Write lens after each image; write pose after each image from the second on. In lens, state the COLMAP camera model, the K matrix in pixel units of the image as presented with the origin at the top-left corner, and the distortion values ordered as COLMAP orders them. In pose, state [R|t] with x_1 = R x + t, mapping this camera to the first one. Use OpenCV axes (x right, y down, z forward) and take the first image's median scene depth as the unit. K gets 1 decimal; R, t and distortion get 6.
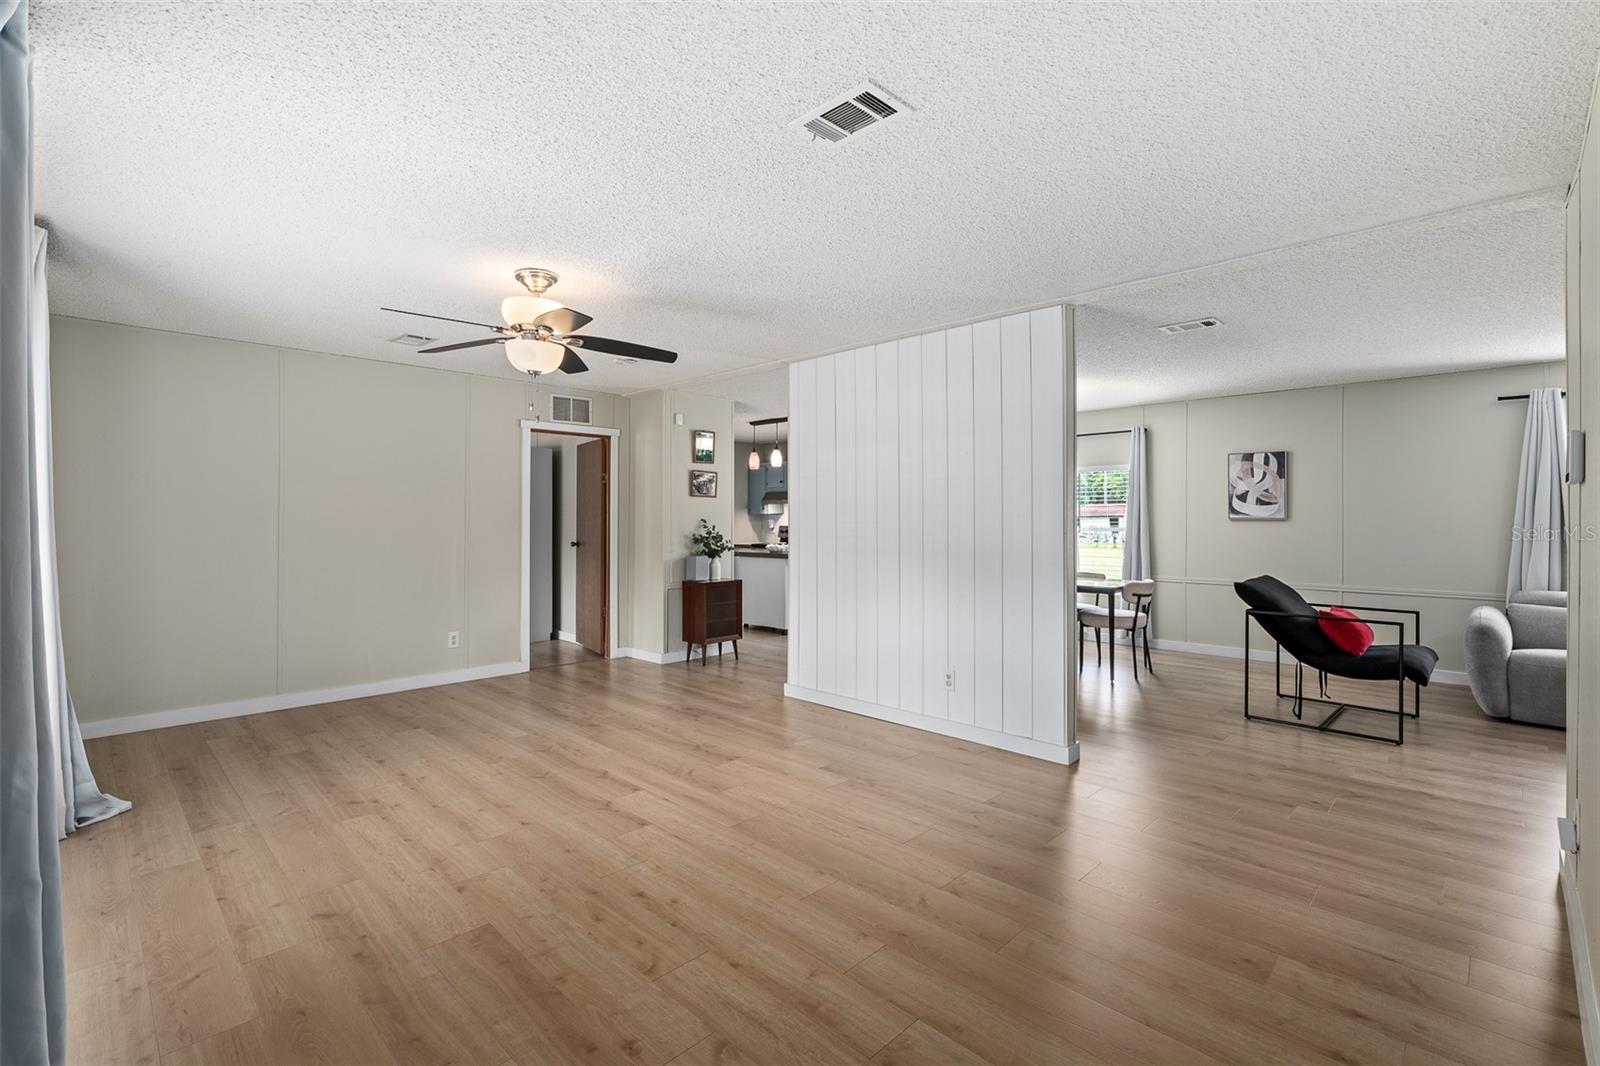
lens RADIAL K [[723.4, 0, 801.1], [0, 723.4, 510.8], [0, 0, 1]] dist [-0.007097, 0.002017]
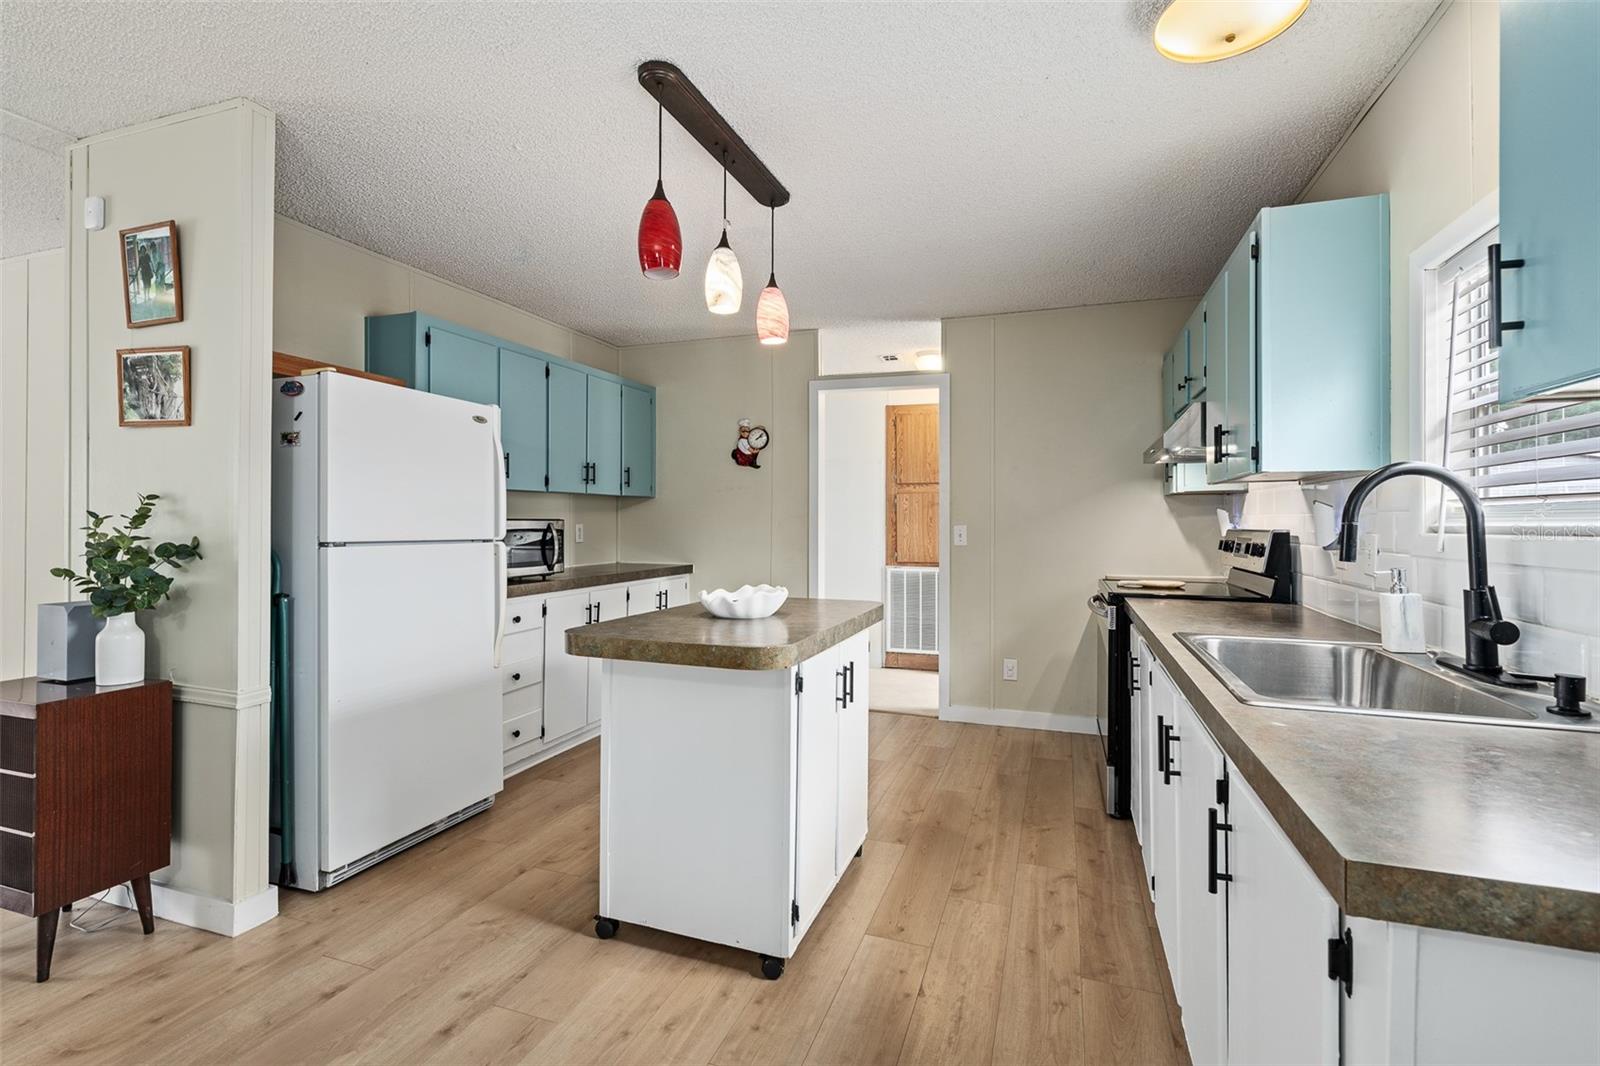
lens RADIAL K [[723.4, 0, 799.3], [0, 723.4, 522.9], [0, 0, 1]] dist [-0.007097, 0.002017]
pose [[0.421652, 0.002360, -0.906755, 0.497356], [0.006844, 0.999960, 0.005785, 0.042809], [0.906732, -0.008646, 0.421619, 1.945069]]
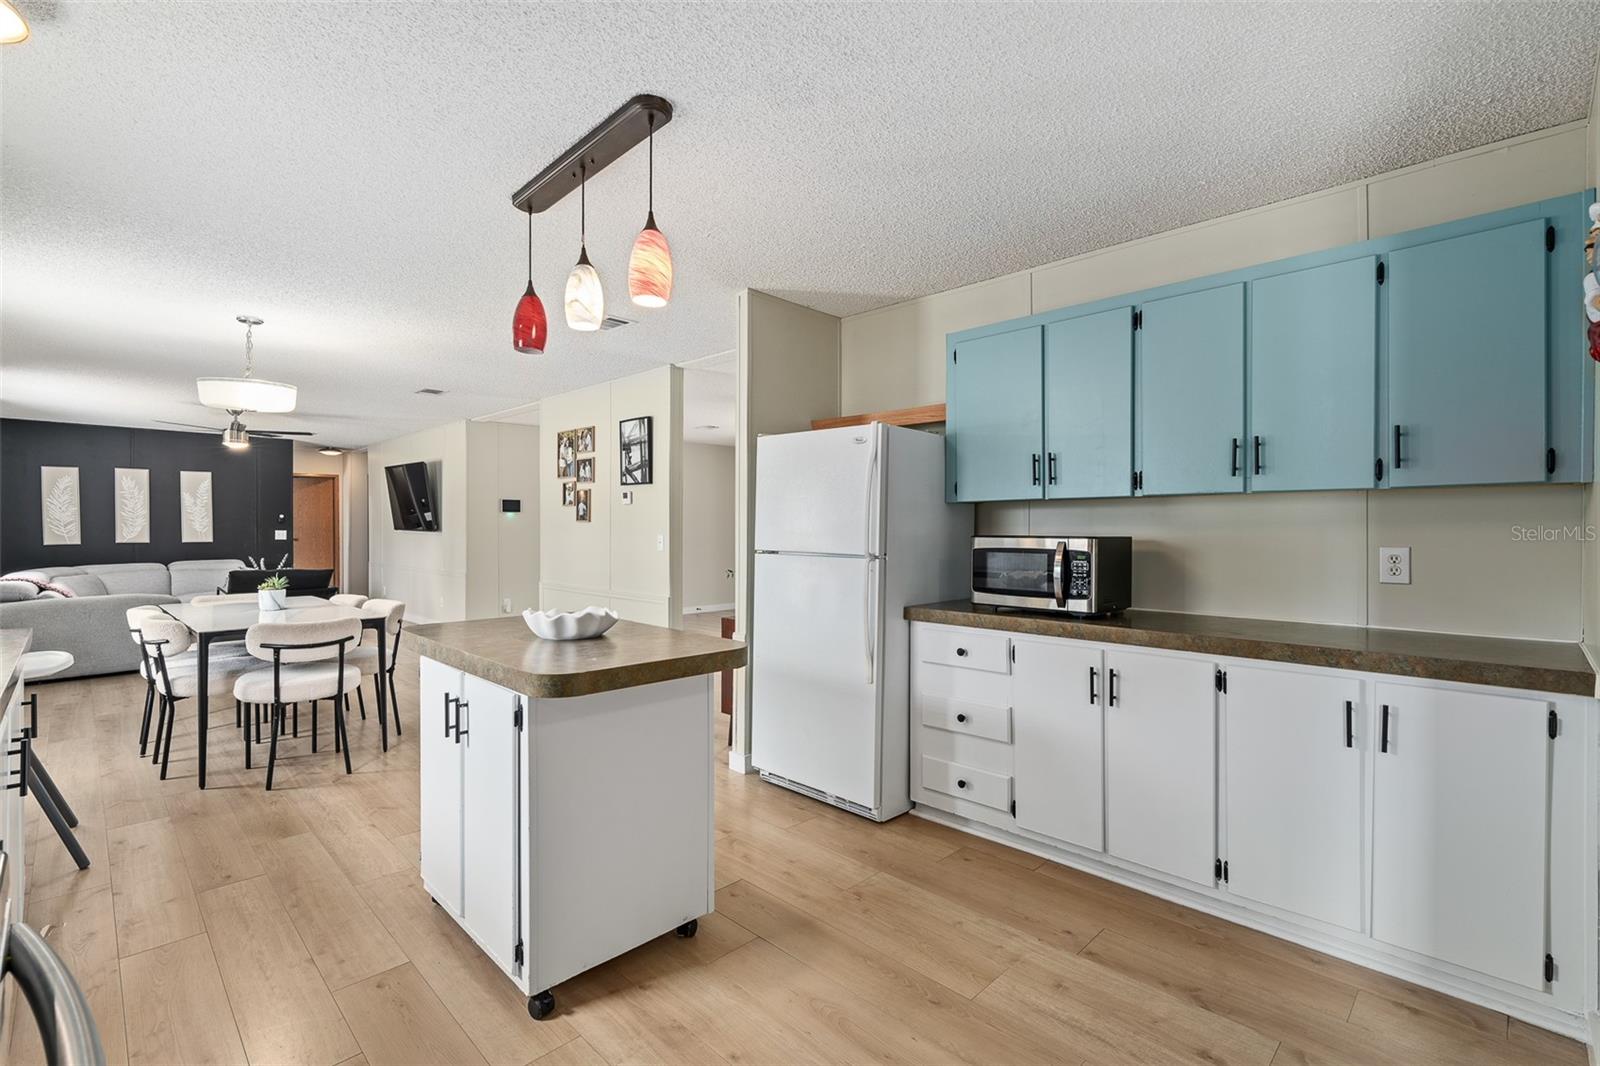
lens RADIAL K [[723.4, 0, 804.1], [0, 723.4, 532.9], [0, 0, 1]] dist [-0.007097, 0.002017]
pose [[-0.999991, -0.003835, -0.001639, -0.258444], [-0.003831, 0.999990, -0.002423, 0.040098], [0.001648, -0.002417, -0.999996, 2.745285]]
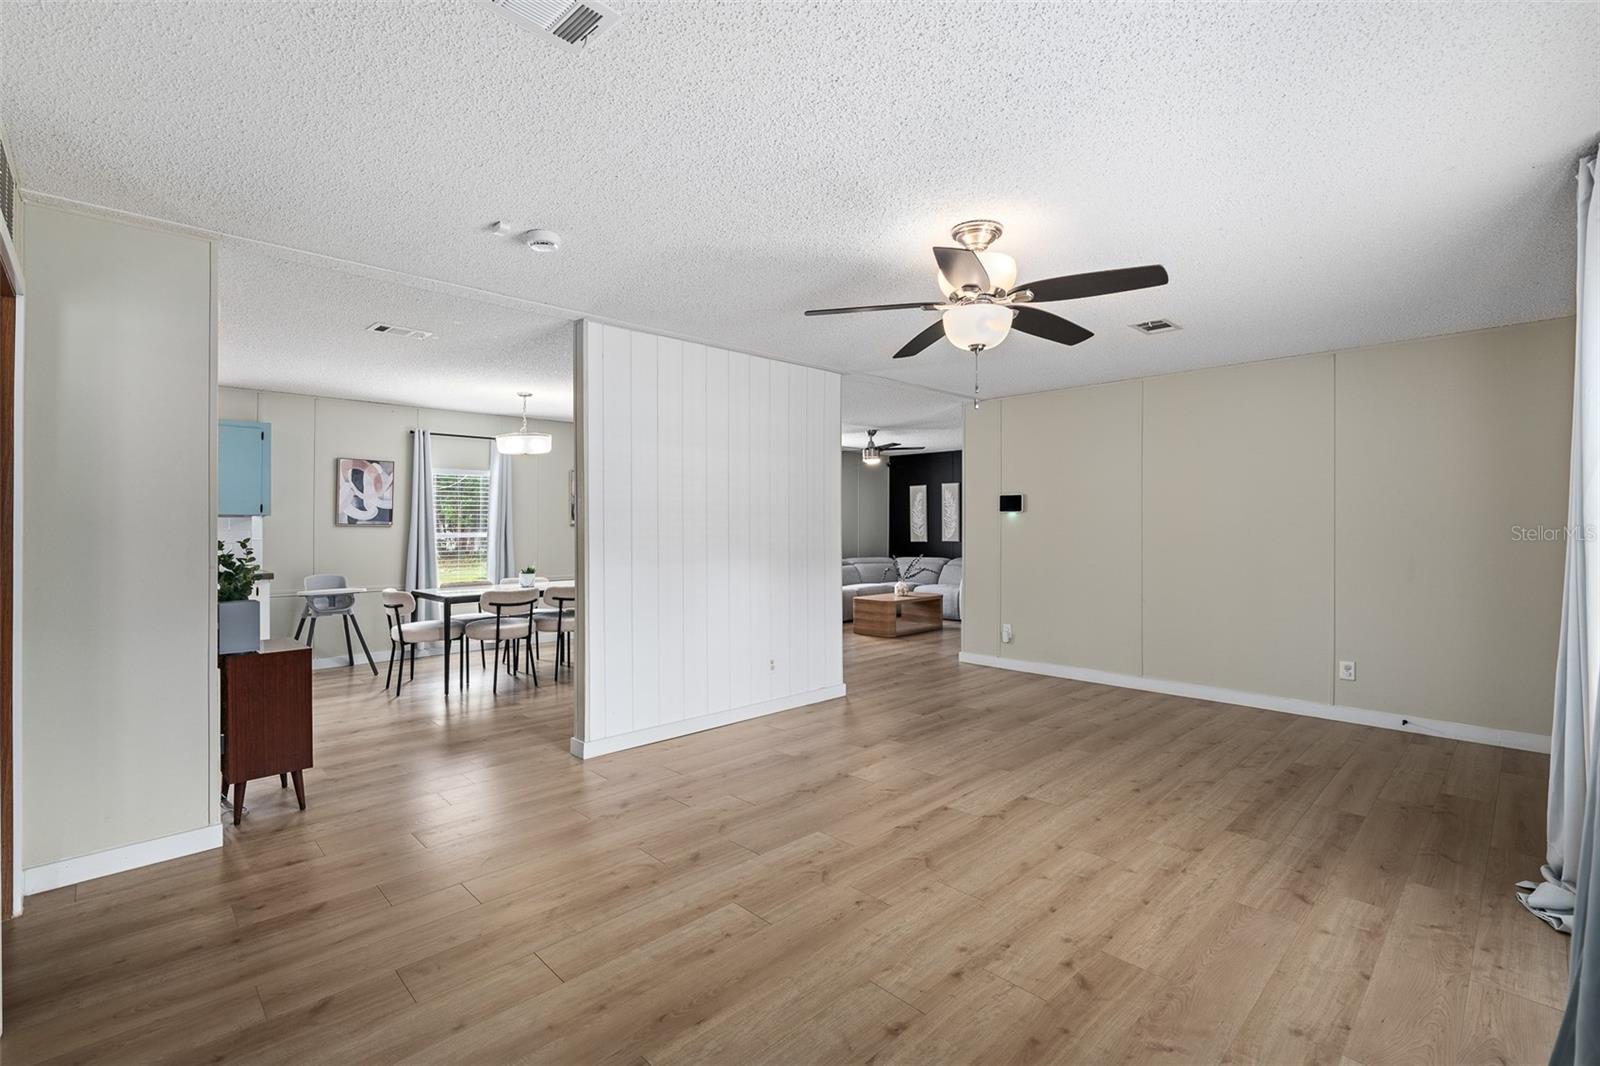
lens RADIAL K [[723.4, 0, 793.5], [0, 723.4, 522.3], [0, 0, 1]] dist [-0.007097, 0.002017]
pose [[0.023123, 0.002135, 0.999730, -1.041041], [-0.010944, 0.999938, -0.001882, 0.009795], [-0.999673, -0.010897, 0.023144, 1.035333]]
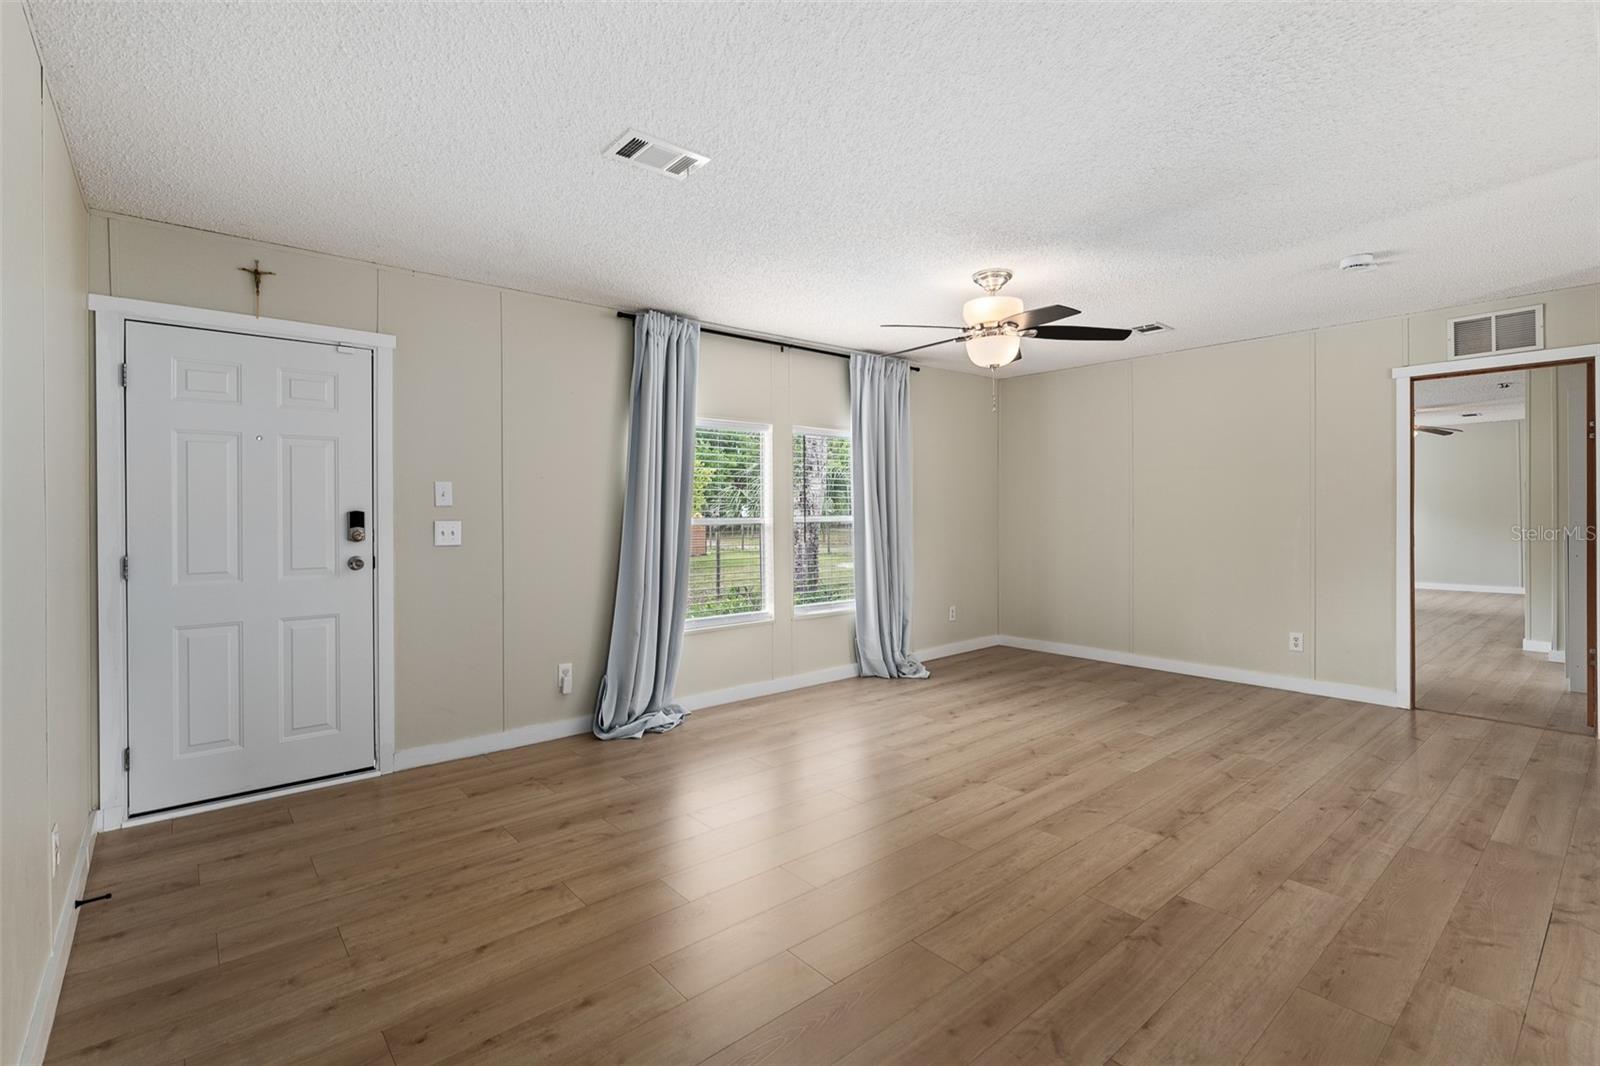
lens RADIAL K [[723.4, 0, 791.9], [0, 723.4, 510.9], [0, 0, 1]] dist [-0.007097, 0.002017]
pose [[-0.093251, -0.003557, -0.995636, 0.640239], [0.017333, 0.999836, -0.005196, 0.021403], [0.995492, -0.017742, -0.093174, 0.696416]]
